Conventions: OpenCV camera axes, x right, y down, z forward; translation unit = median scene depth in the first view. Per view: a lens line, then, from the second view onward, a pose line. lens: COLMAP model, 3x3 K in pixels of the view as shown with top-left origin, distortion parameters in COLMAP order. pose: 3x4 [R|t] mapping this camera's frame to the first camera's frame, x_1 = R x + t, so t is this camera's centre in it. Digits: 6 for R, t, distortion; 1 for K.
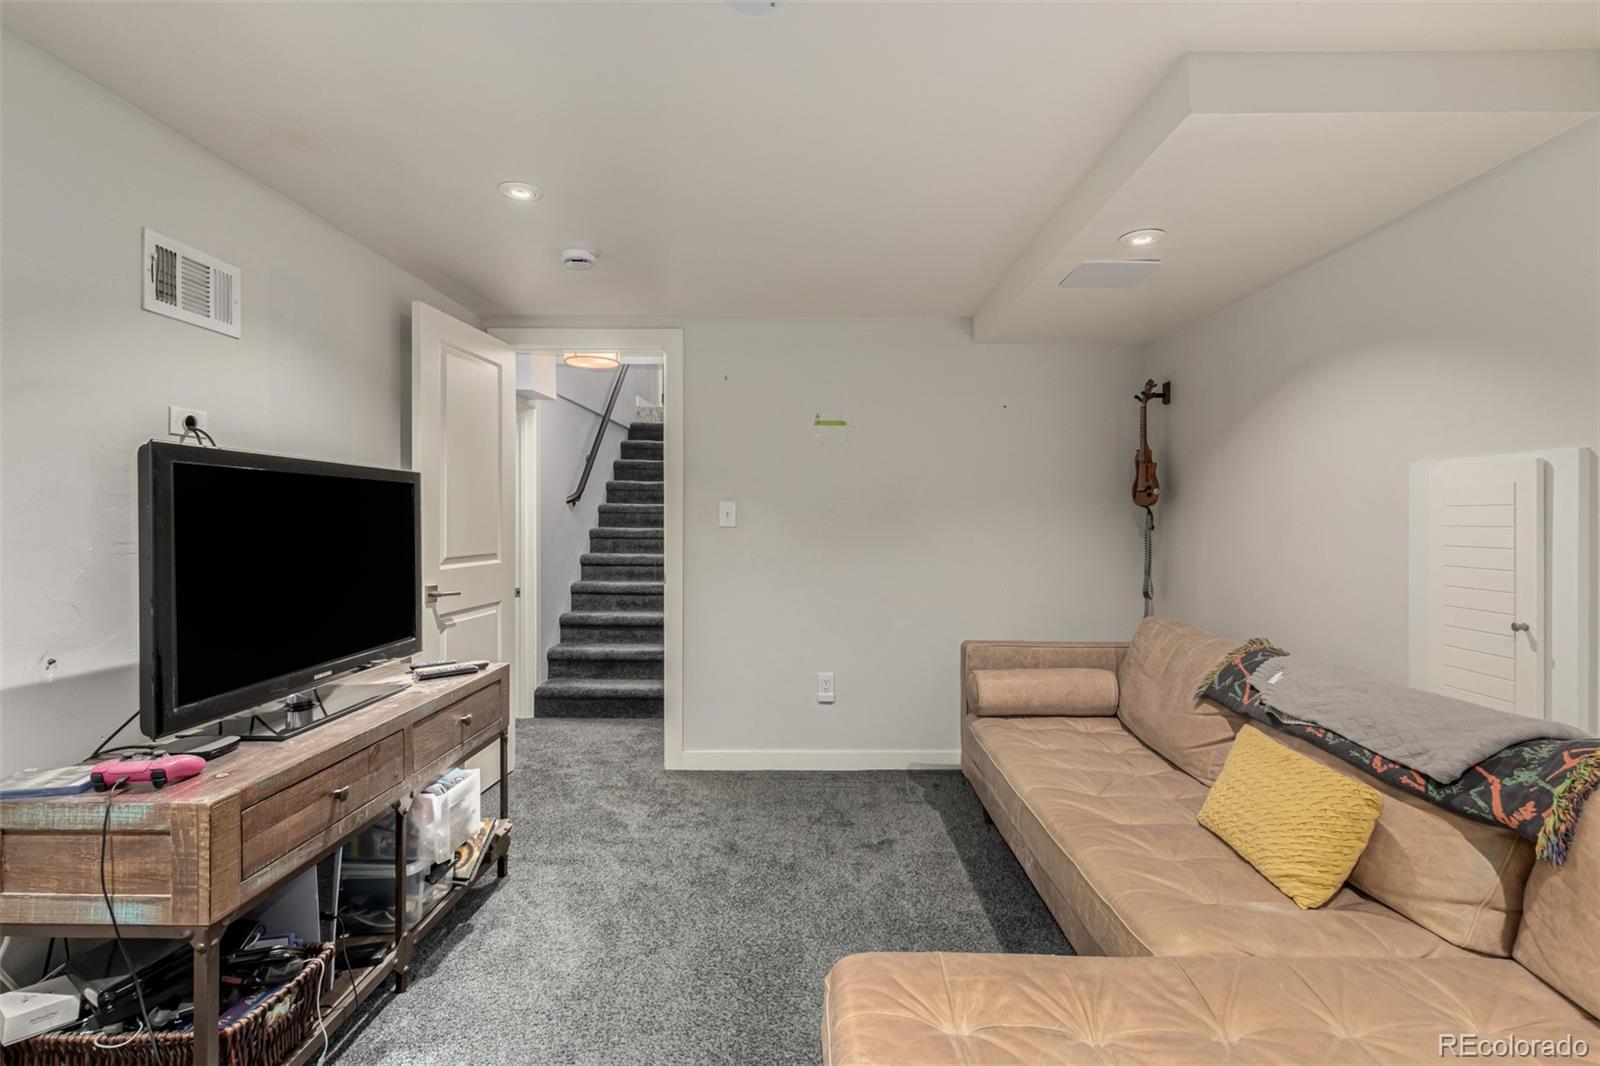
lens RADIAL K [[735.4, 0, 800.7], [0, 735.4, 526.5], [0, 0, 1]] dist [-0.001678, -0.000094]
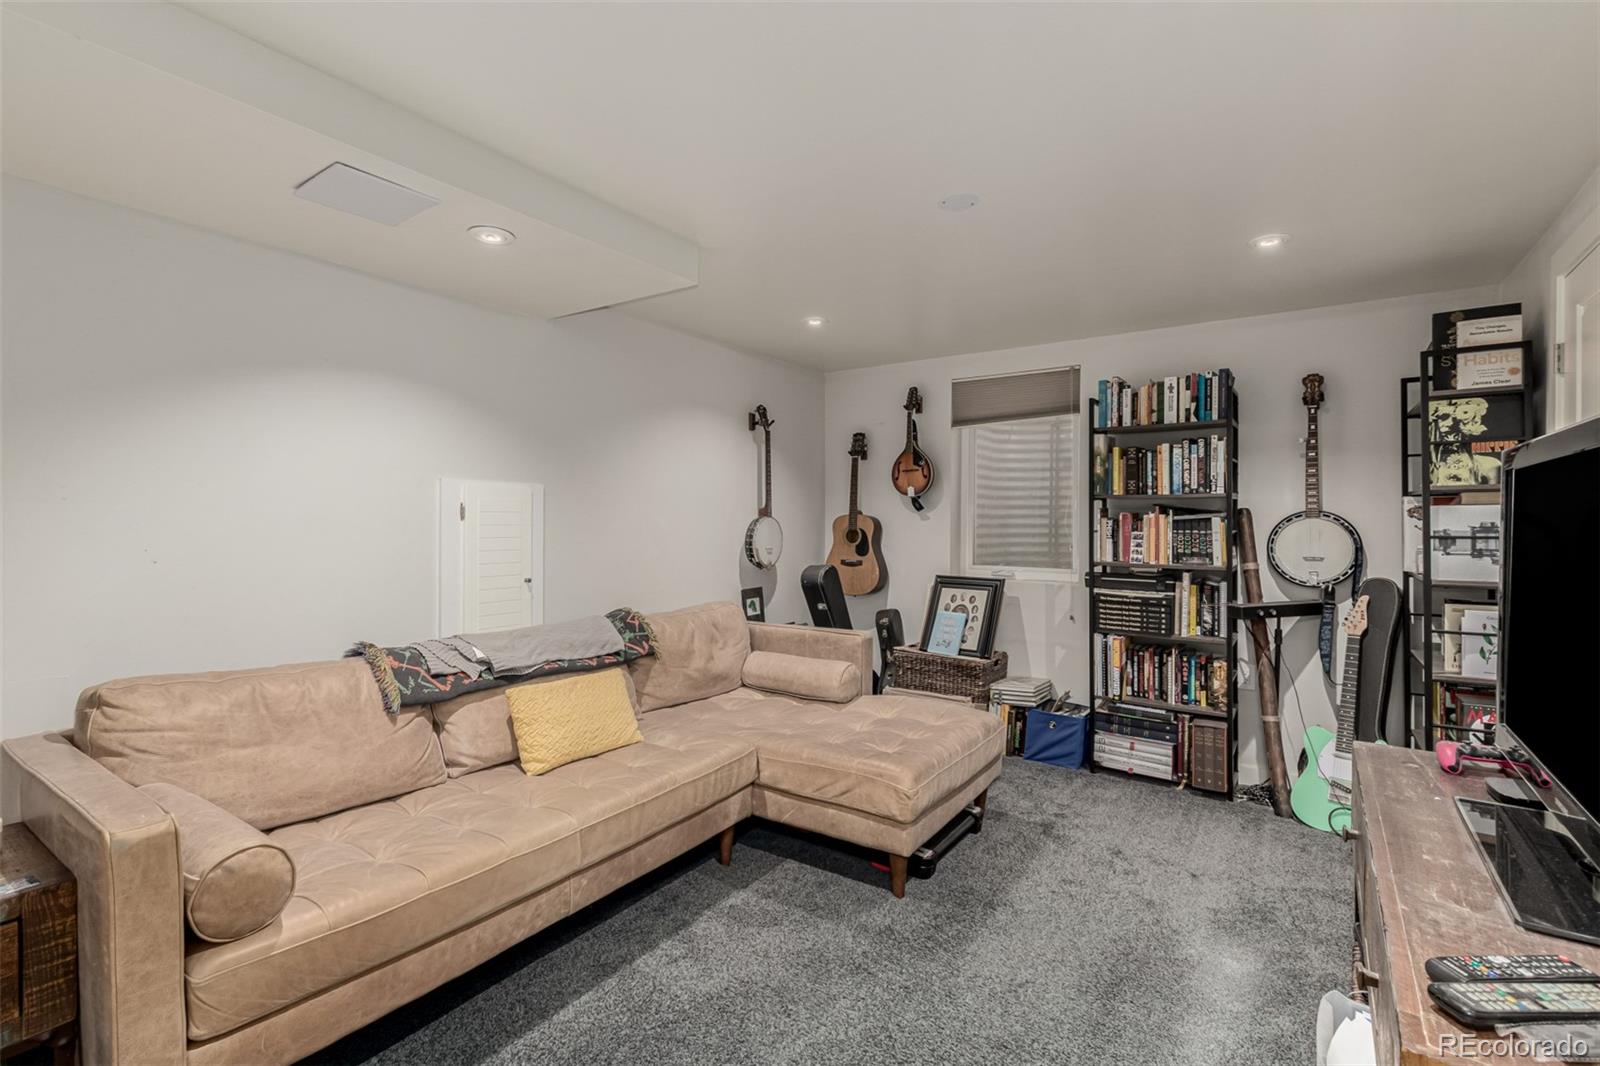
lens RADIAL K [[735.4, 0, 800.5], [0, 735.4, 529.5], [0, 0, 1]] dist [-0.001678, -0.000094]
pose [[-0.831207, -0.005067, 0.555940, -0.509154], [0.005533, 0.999834, 0.017385, -0.015244], [-0.555936, 0.017527, -0.831040, 1.878815]]
